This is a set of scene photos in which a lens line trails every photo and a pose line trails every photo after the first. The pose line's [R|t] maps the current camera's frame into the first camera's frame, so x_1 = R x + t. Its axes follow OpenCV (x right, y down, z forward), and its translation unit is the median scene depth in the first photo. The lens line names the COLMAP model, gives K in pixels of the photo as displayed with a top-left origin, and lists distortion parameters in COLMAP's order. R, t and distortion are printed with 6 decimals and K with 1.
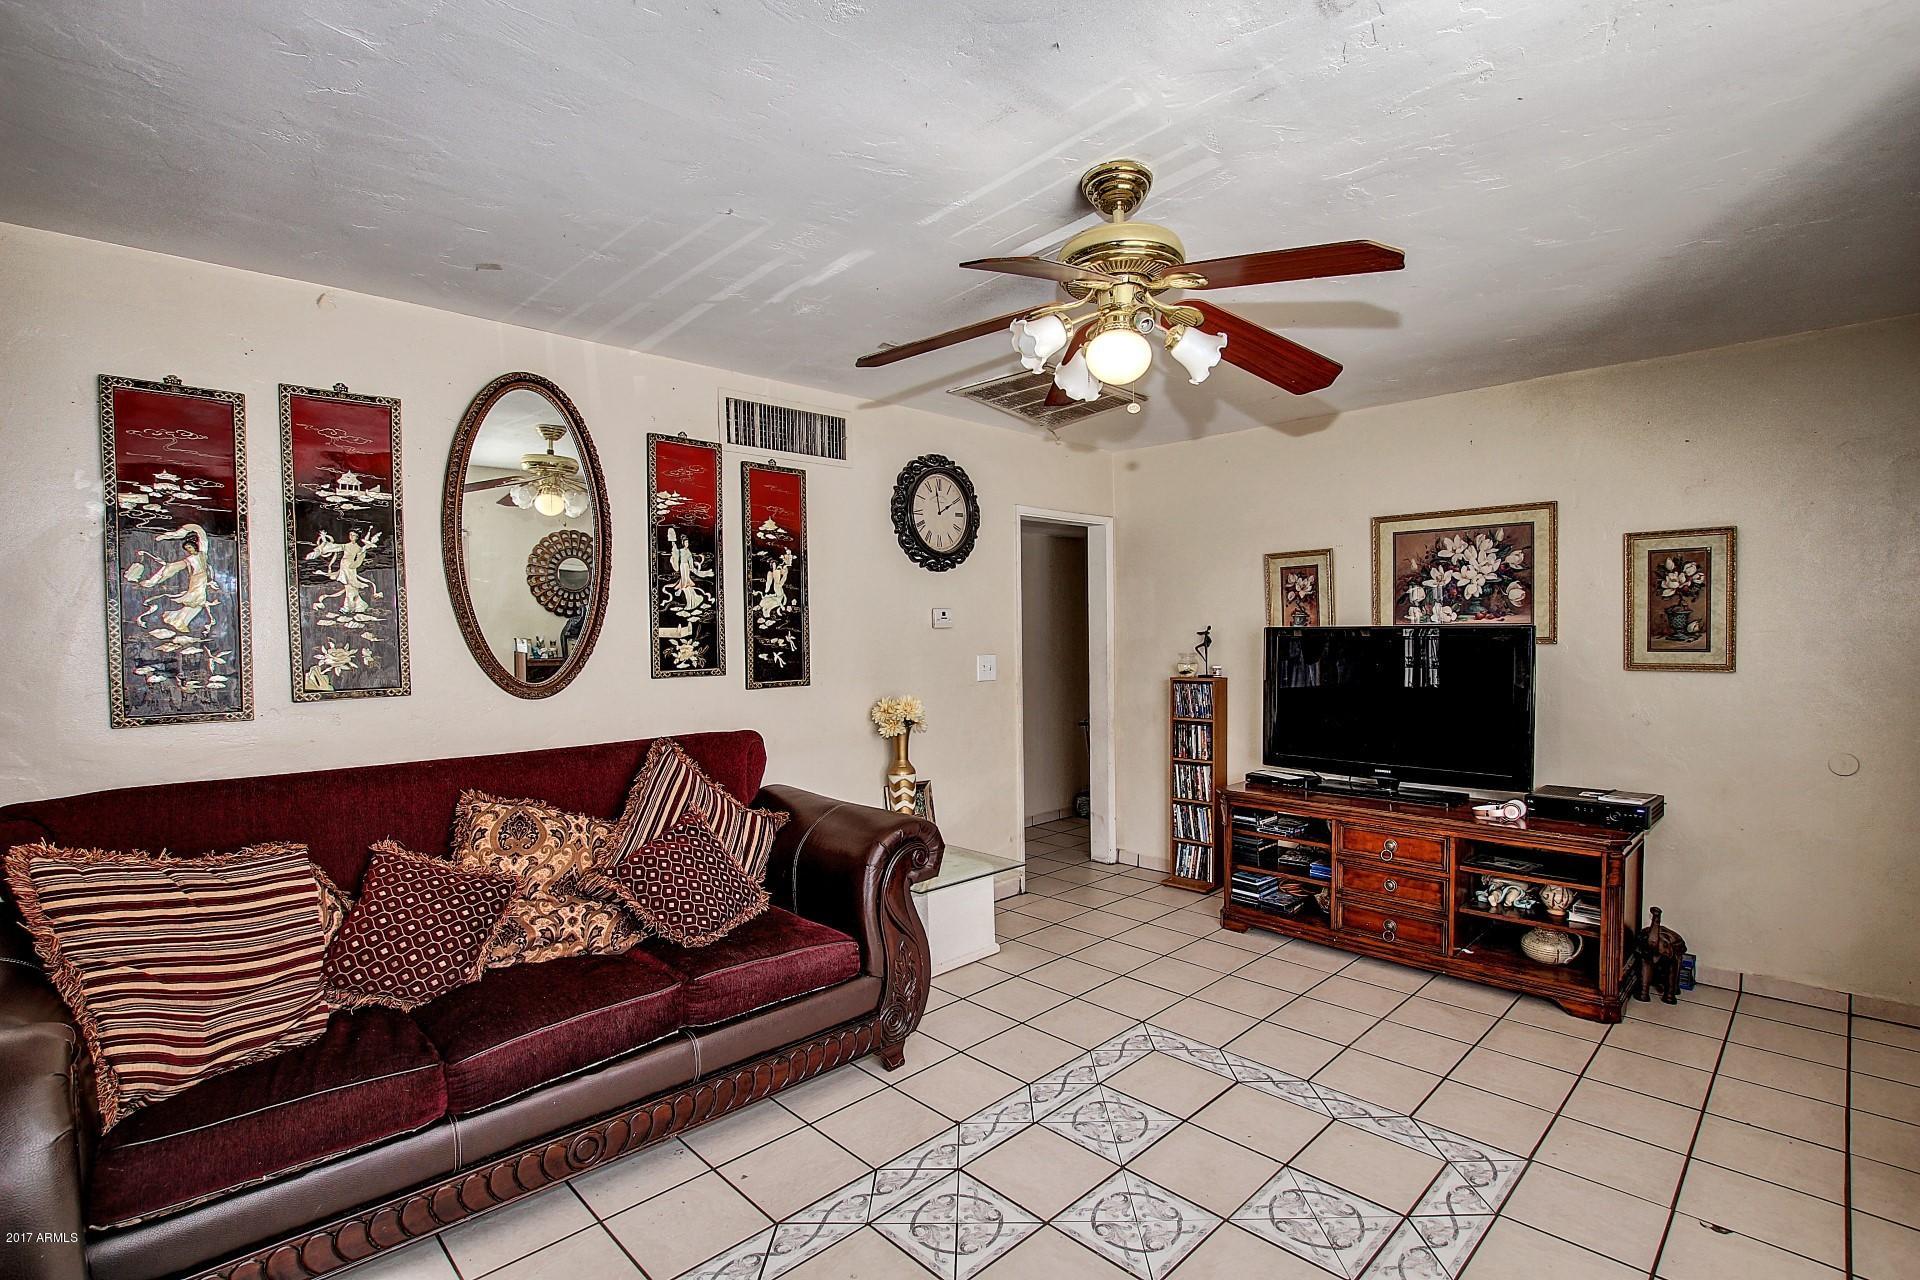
lens RADIAL K [[888.8, 0, 960.0], [0, 888.8, 640.0], [0, 0, 1]] dist [-0.033855, 0.000042]
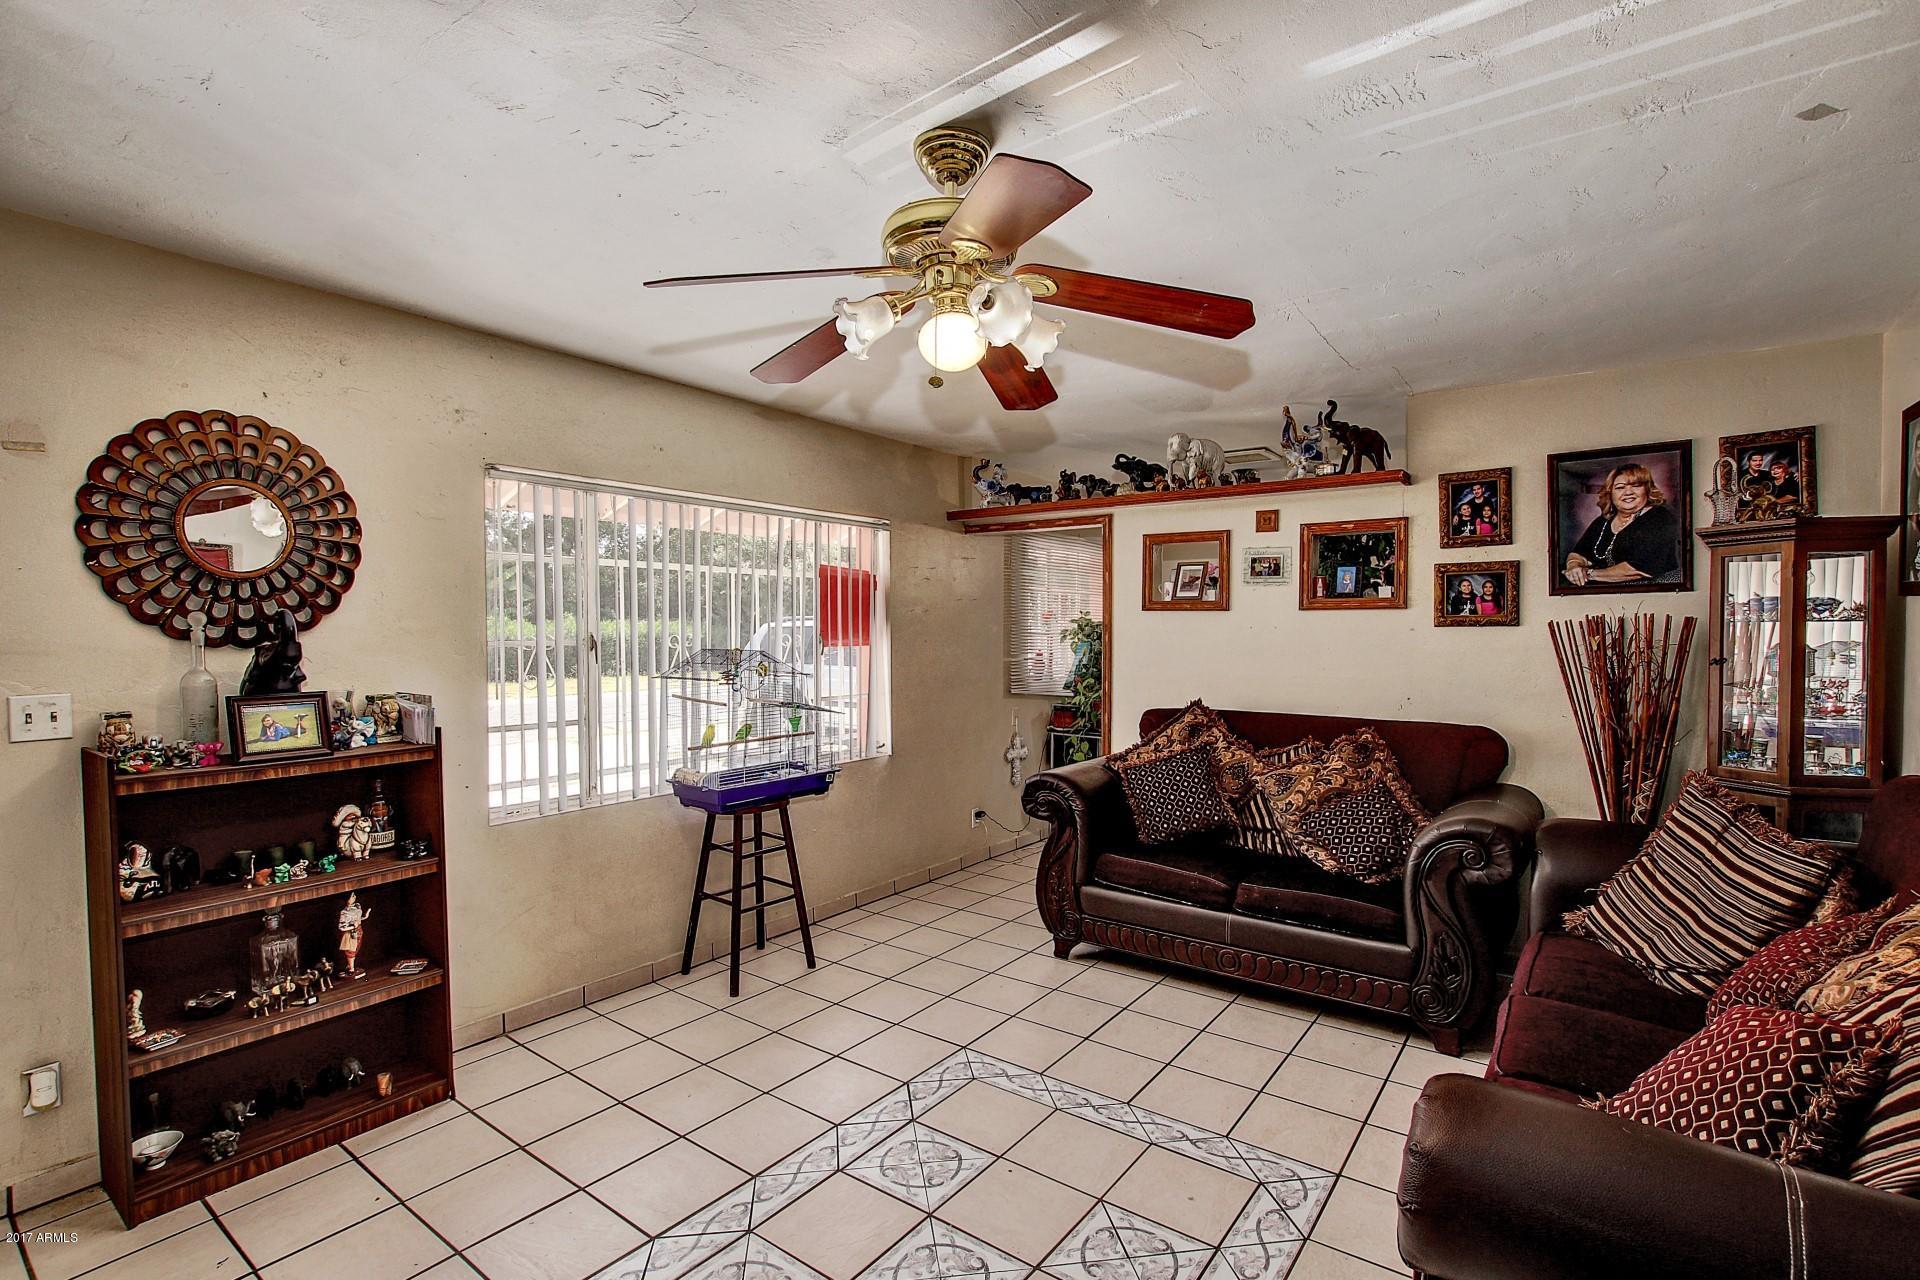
lens RADIAL K [[899.3, 0, 960.0], [0, 899.3, 640.0], [0, 0, 1]] dist [-0.014618, 0.000012]
pose [[-0.986373, 0.017292, -0.163611, 0.197177], [0.012666, 0.999491, 0.029271, -0.021746], [0.164034, 0.026800, -0.986091, 1.180046]]
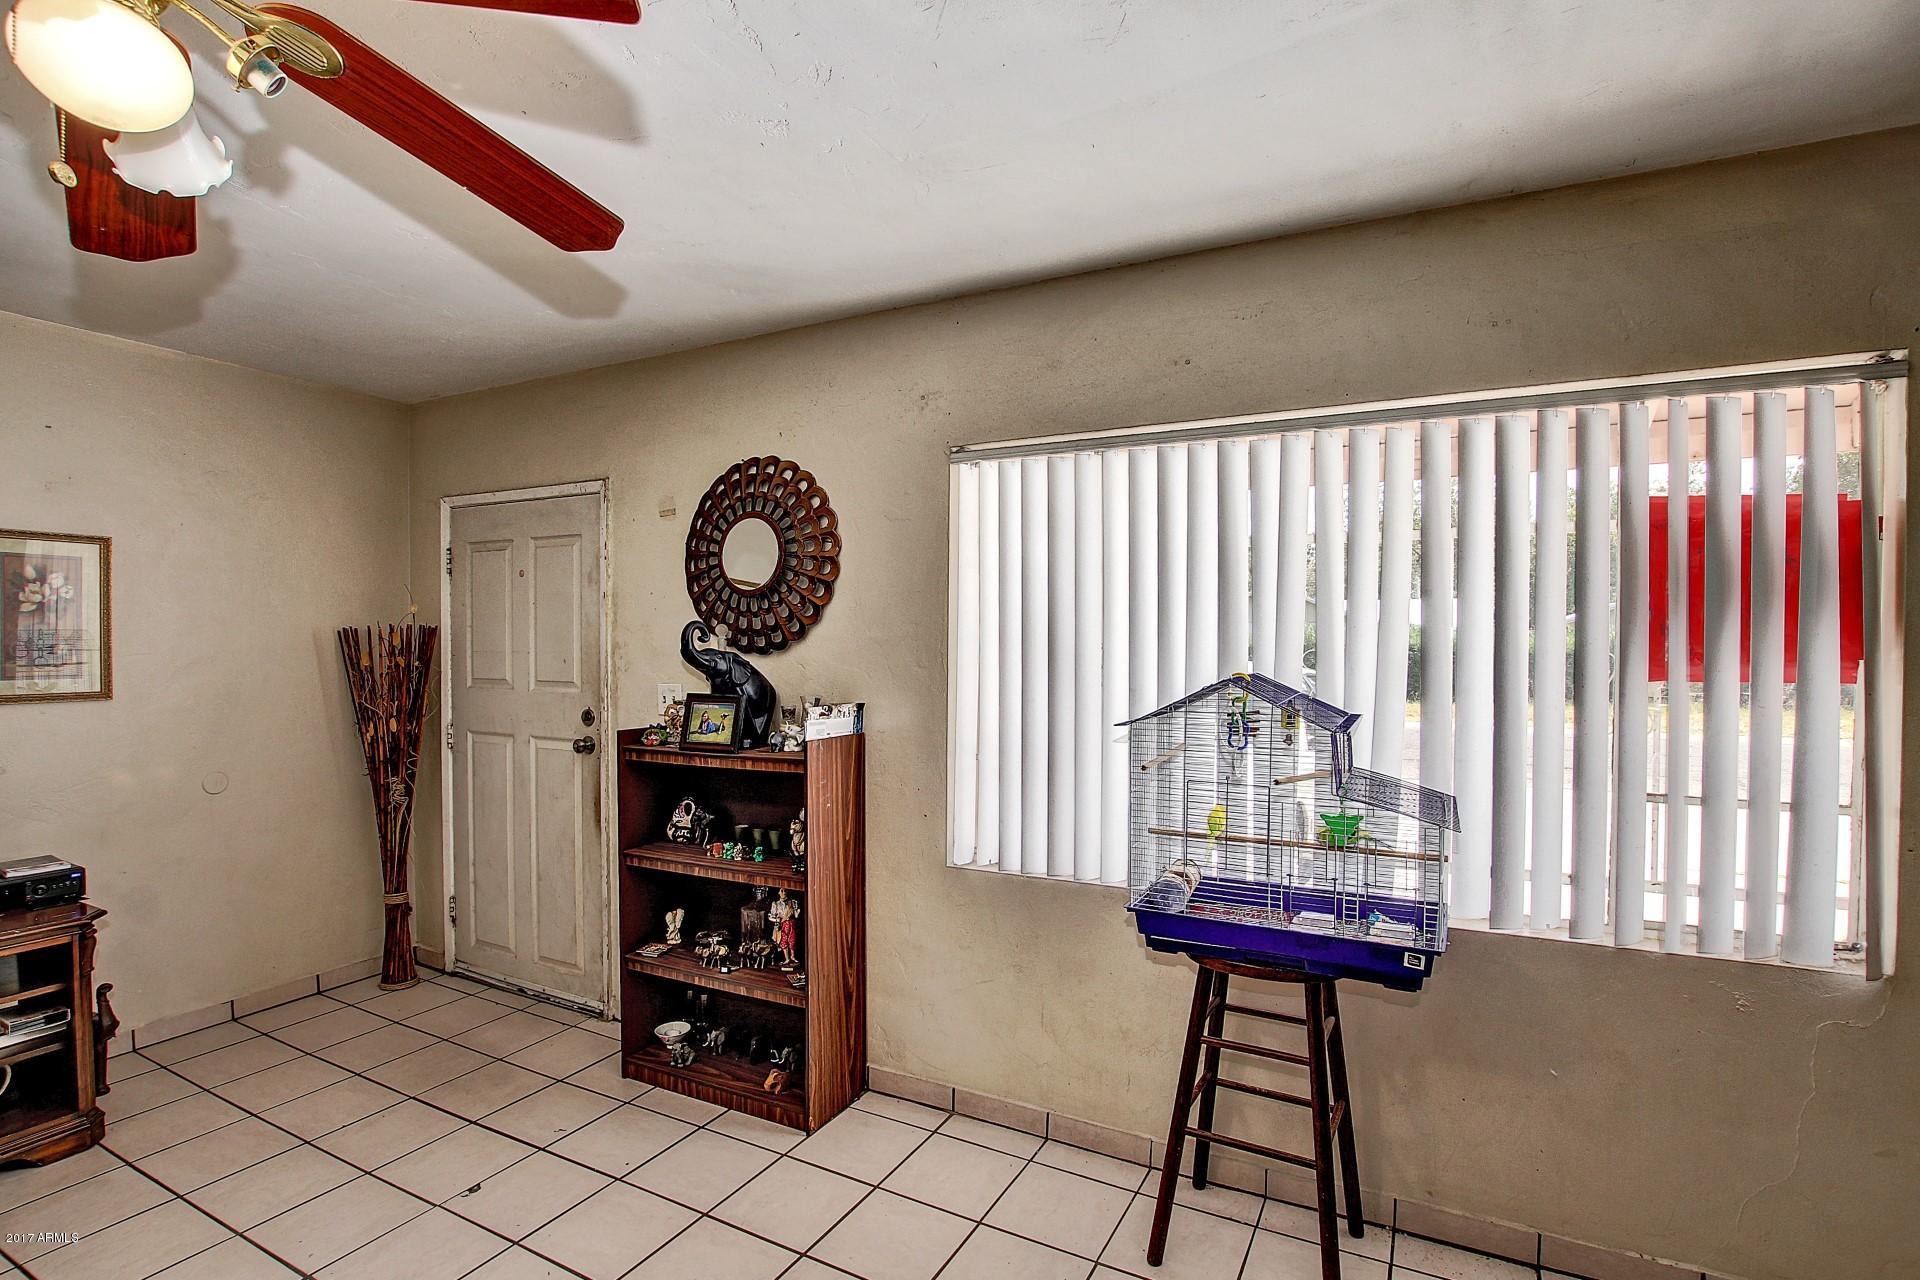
lens RADIAL K [[913.7, 0, 958.7], [0, 913.7, 657.9], [0, 0, 1]] dist [-0.024997, 0.000102]
pose [[-0.310116, -0.004323, 0.950689, -0.246884], [0.013038, 0.999876, 0.008800, -0.002935], [-0.950609, 0.015124, -0.310021, 0.440875]]
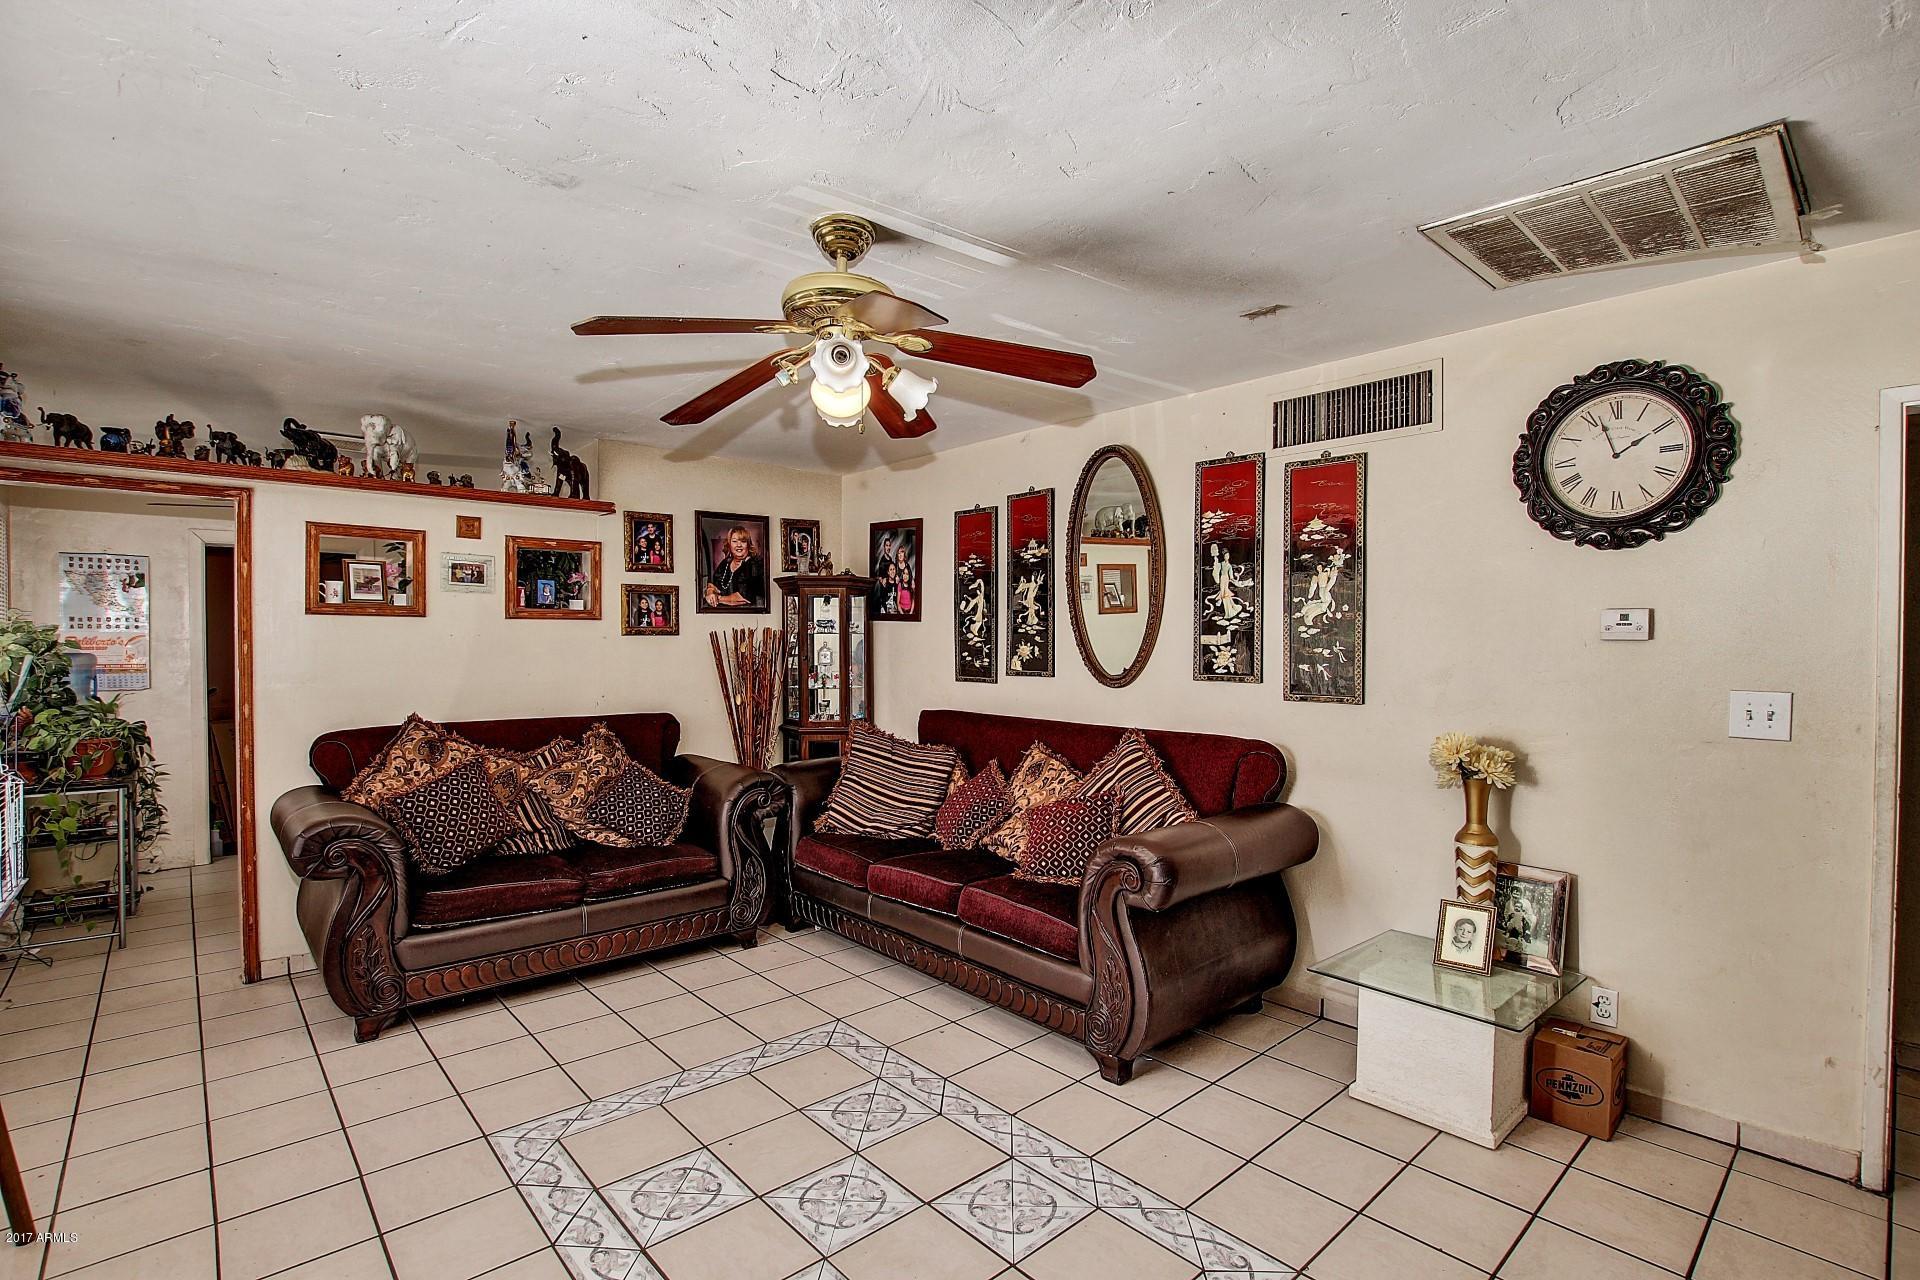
lens RADIAL K [[888.8, 0, 960.0], [0, 888.8, 640.0], [0, 0, 1]] dist [-0.033855, 0.000042]
pose [[-0.034603, 0.016092, -0.999272, 0.767277], [-0.015436, 0.999742, 0.016634, -0.021325], [0.999282, 0.016001, -0.034346, 0.717445]]
